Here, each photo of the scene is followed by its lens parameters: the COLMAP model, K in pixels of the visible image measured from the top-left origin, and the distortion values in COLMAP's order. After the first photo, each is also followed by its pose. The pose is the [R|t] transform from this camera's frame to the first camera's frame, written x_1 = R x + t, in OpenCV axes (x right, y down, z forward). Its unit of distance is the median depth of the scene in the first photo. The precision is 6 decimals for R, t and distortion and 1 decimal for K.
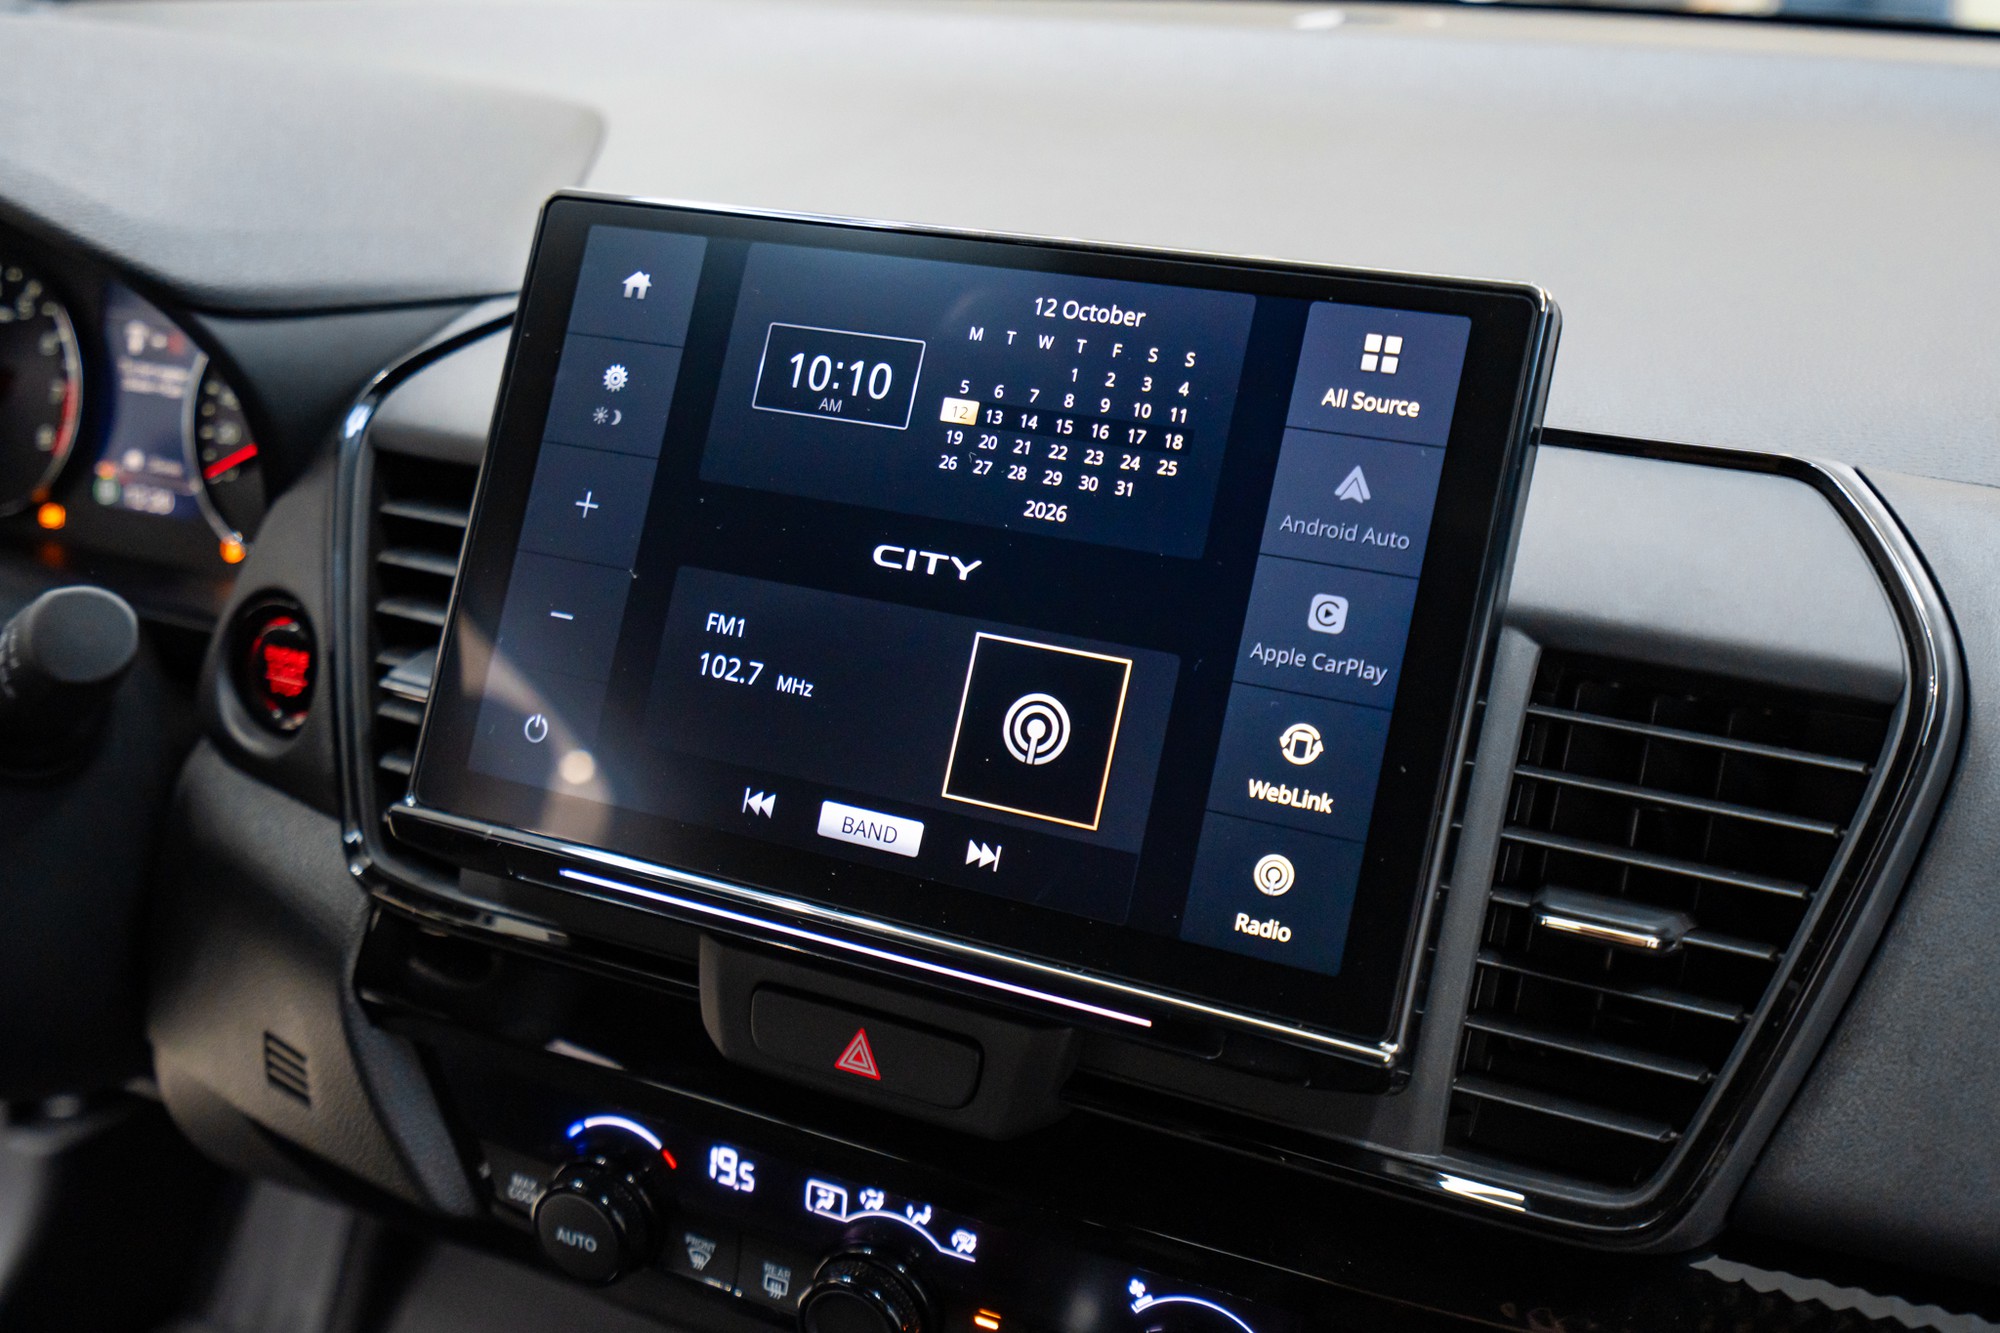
lens RADIAL K [[2093.0, 0, 1005.0], [0, 2093.0, 703.0], [0, 0, 1]] dist [0.015089, 0.000000]
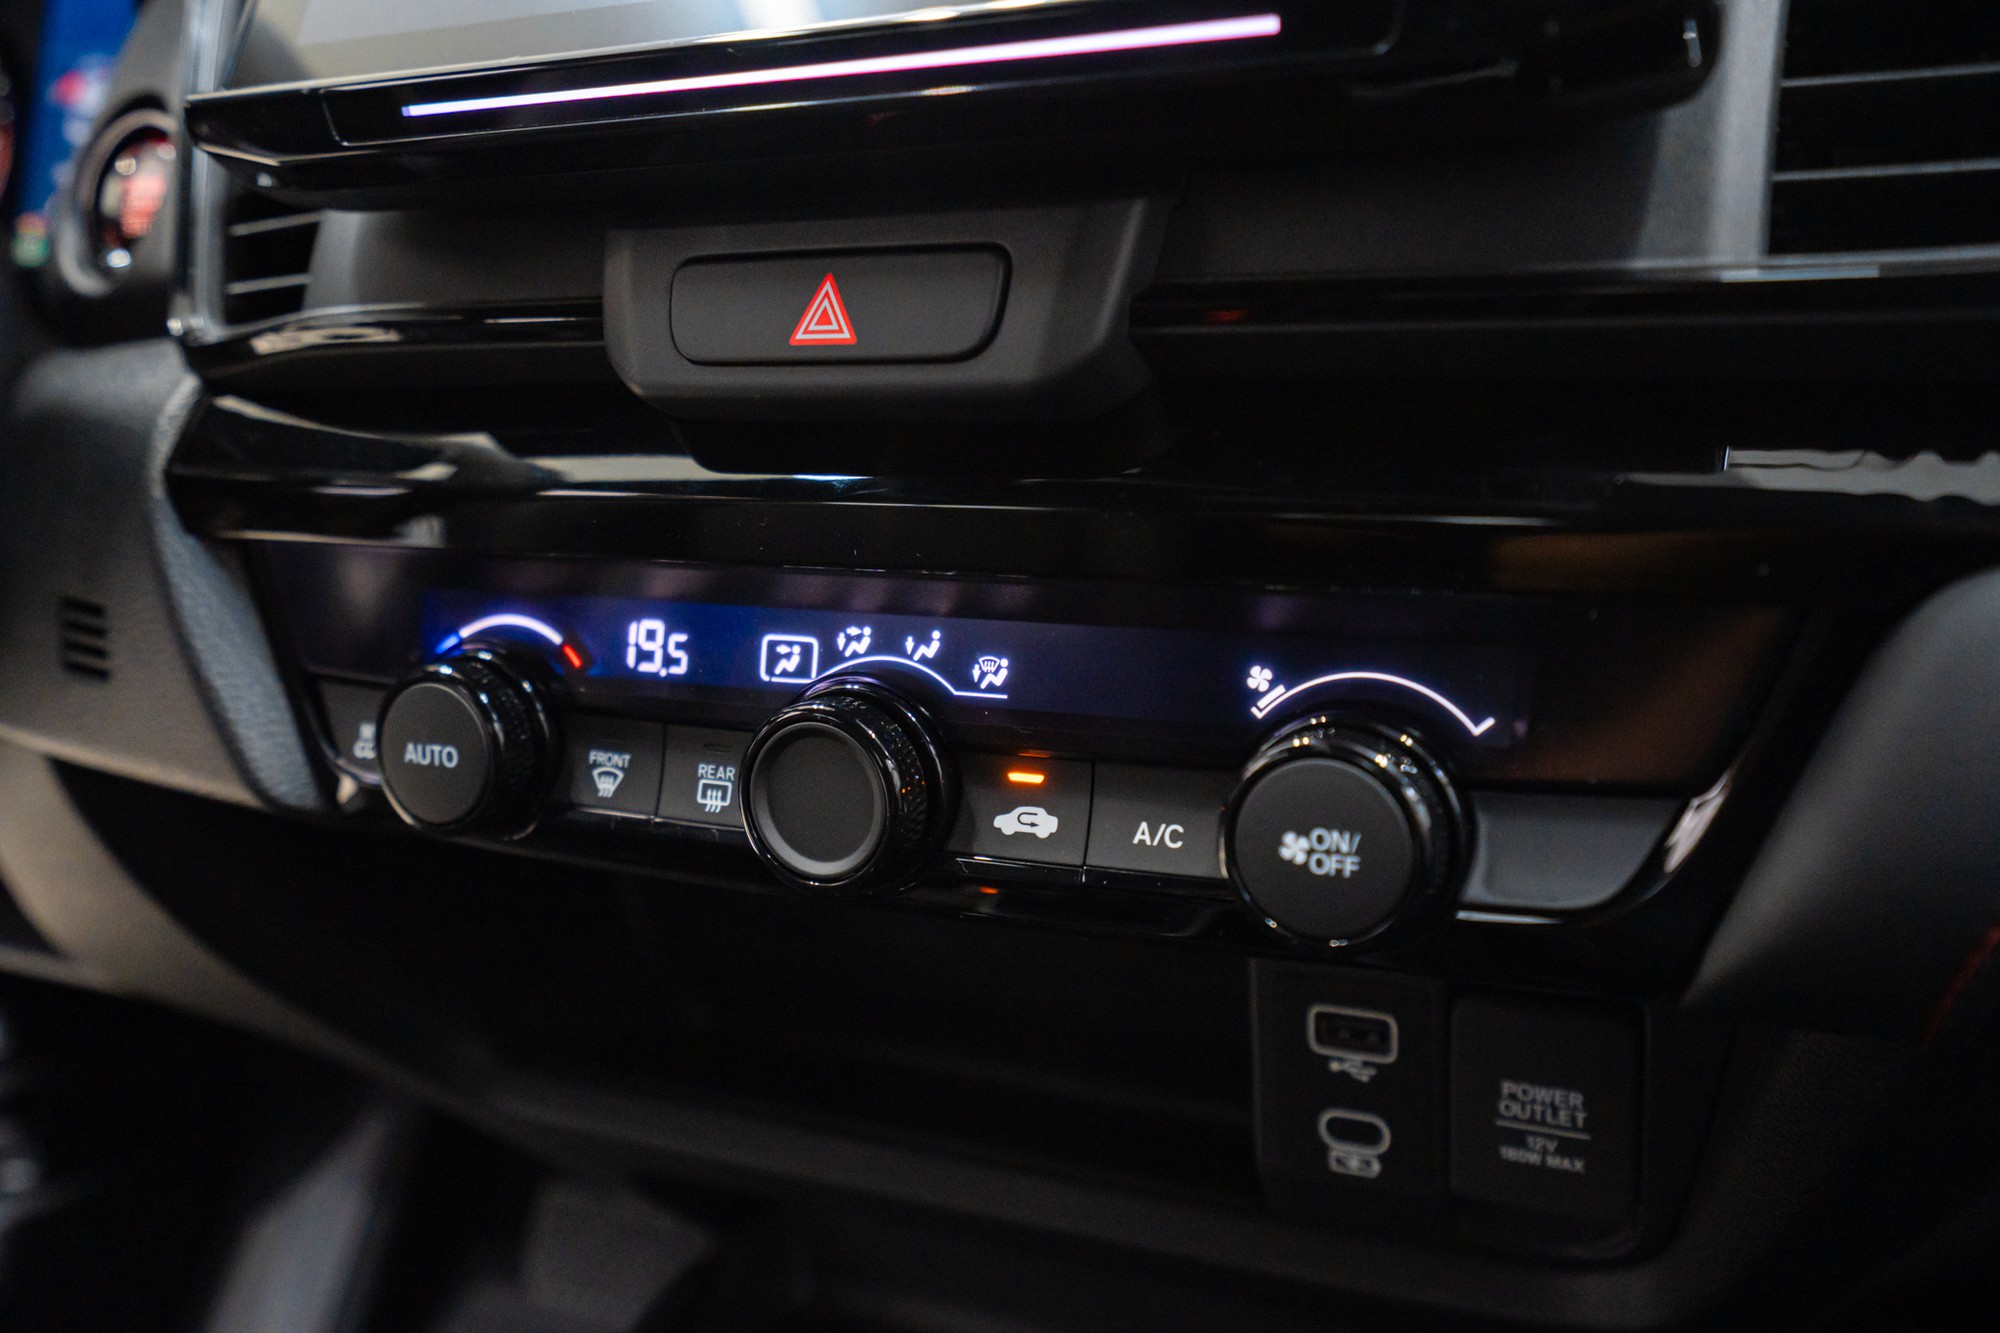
lens RADIAL K [[1871.5, 0, 995.4], [0, 1871.5, 658.2], [0, 0, 1]] dist [0.002789, 0.000000]
pose [[0.999313, -0.020230, -0.031051, 0.000411], [0.012758, 0.974438, -0.224294, 0.405728], [0.034794, 0.223744, 0.974027, 0.446175]]
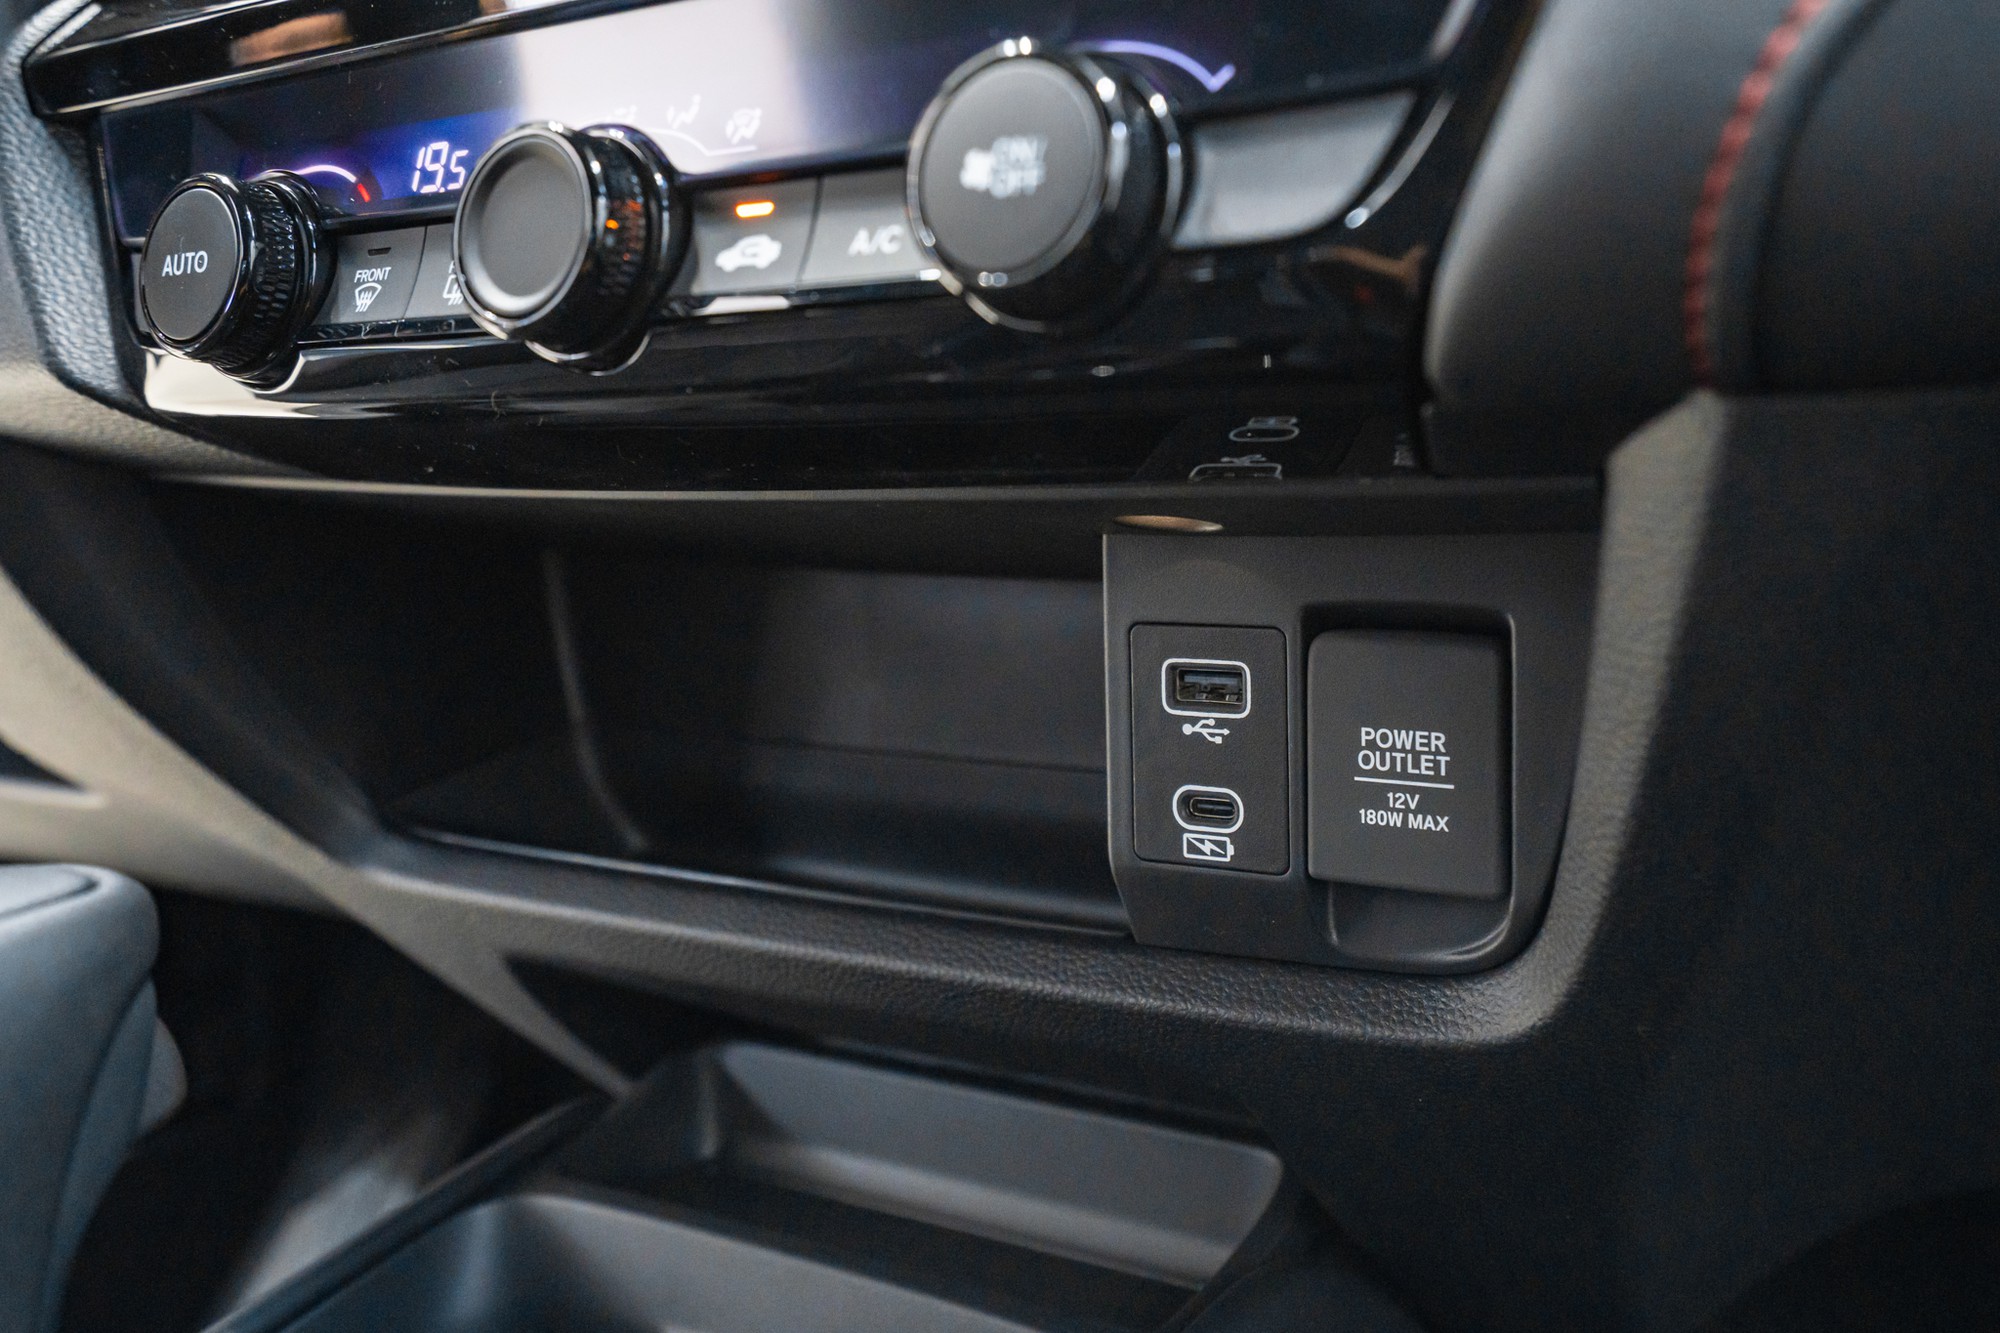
lens RADIAL K [[1756.5, 0, 1116.8], [0, 1756.5, 594.8], [0, 0, 1]] dist [0.015089, -0.005079]
pose [[0.996170, 0.024039, -0.084074, 0.139444], [-0.053862, 0.926104, -0.373405, 0.593691], [0.068885, 0.376503, 0.923851, 0.624110]]
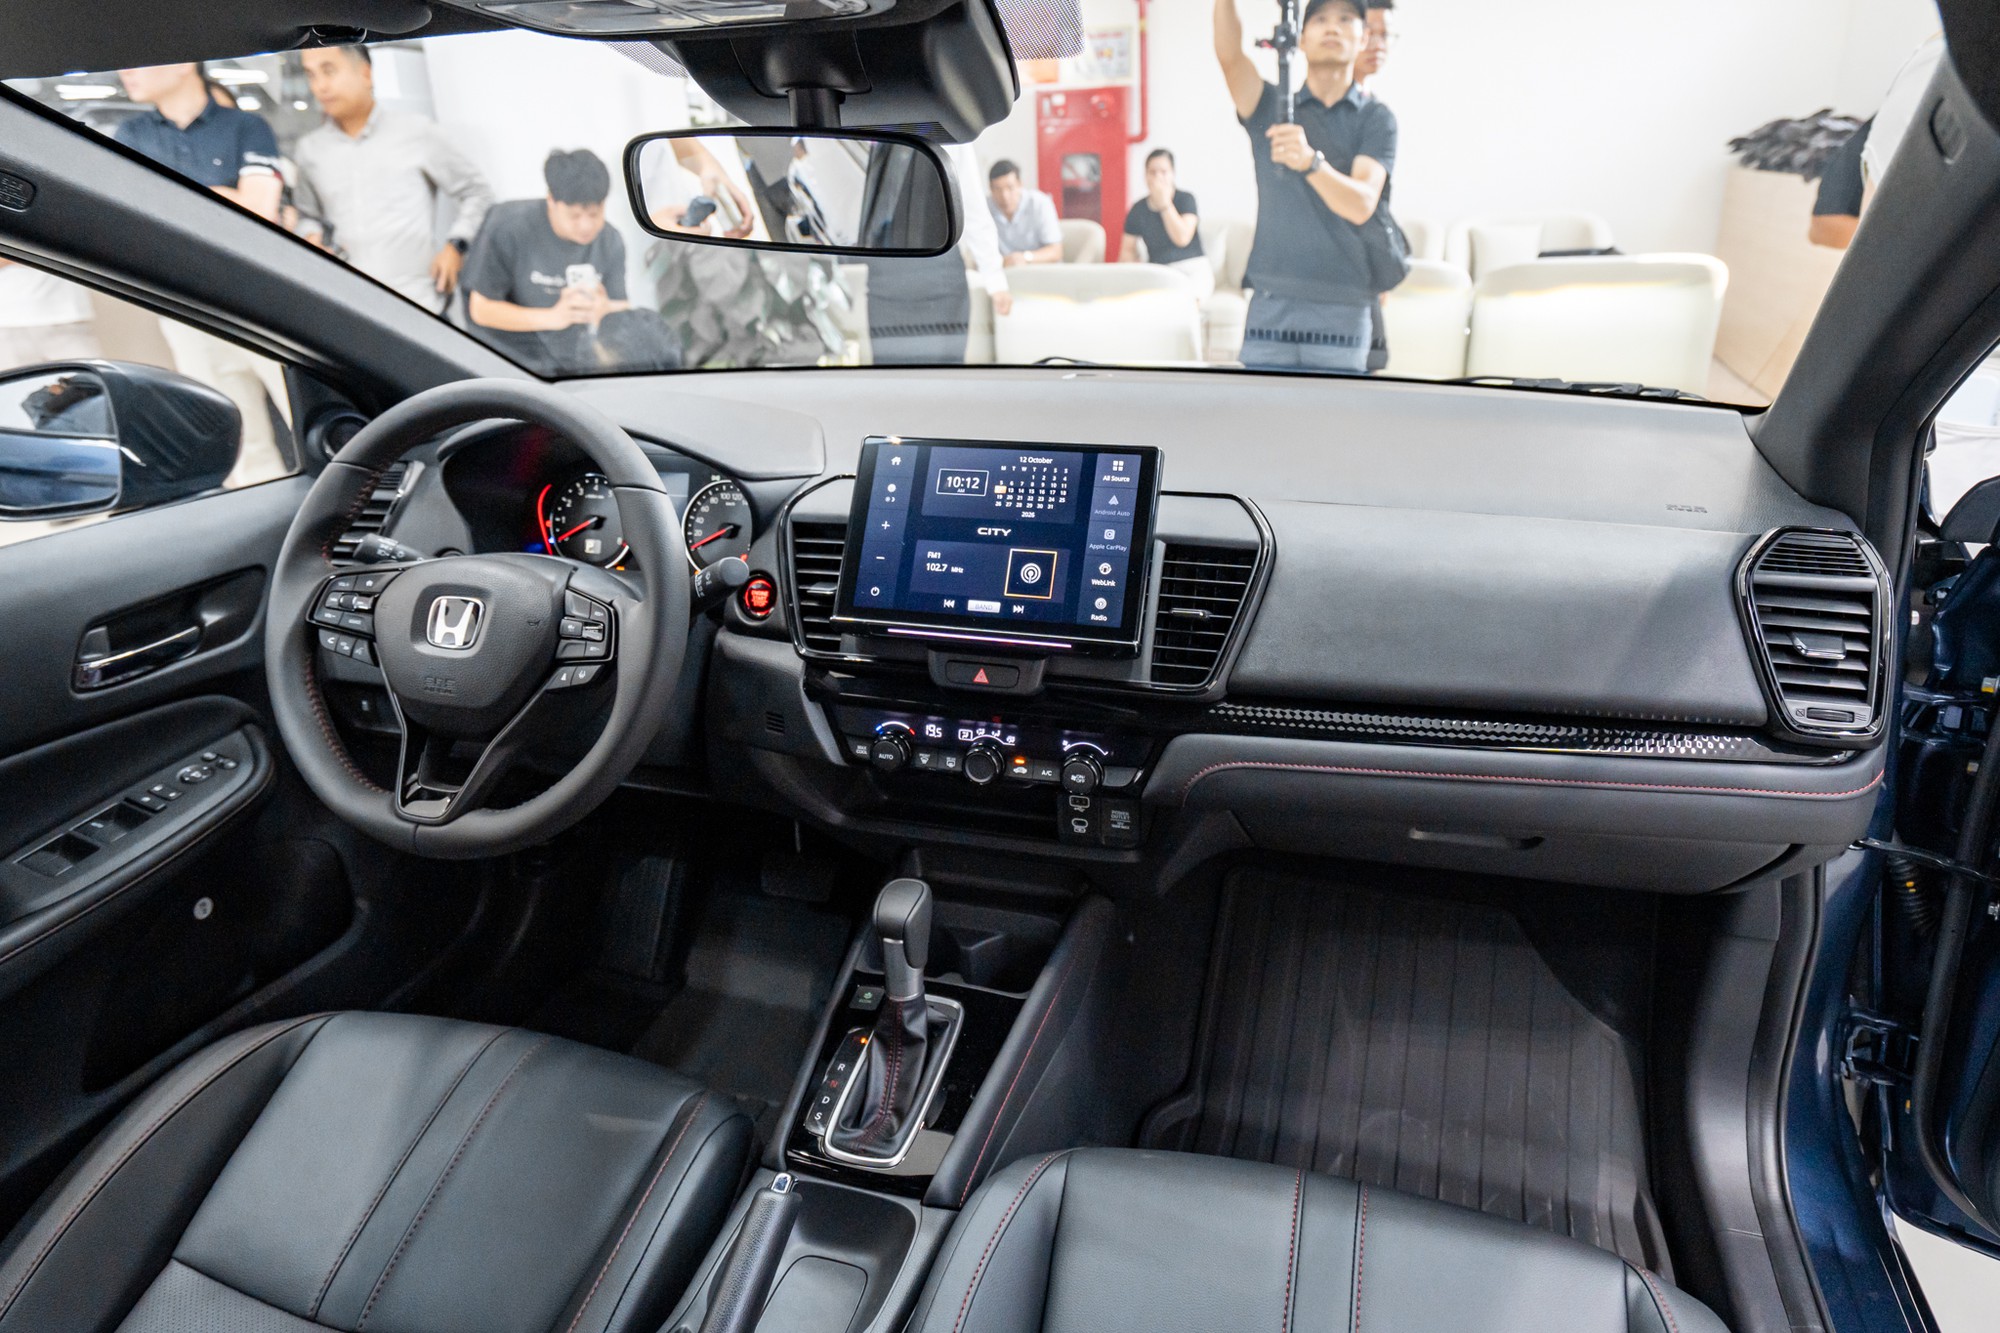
lens RADIAL K [[1225.6, 0, 1003.4], [0, 1225.6, 636.7], [0, 0, 1]] dist [-0.014161, 0.002107]
pose [[0.991677, -0.051480, 0.118011, -0.265256], [0.064451, 0.991964, -0.108872, 0.322238], [-0.111458, 0.115571, 0.987026, -0.982091]]
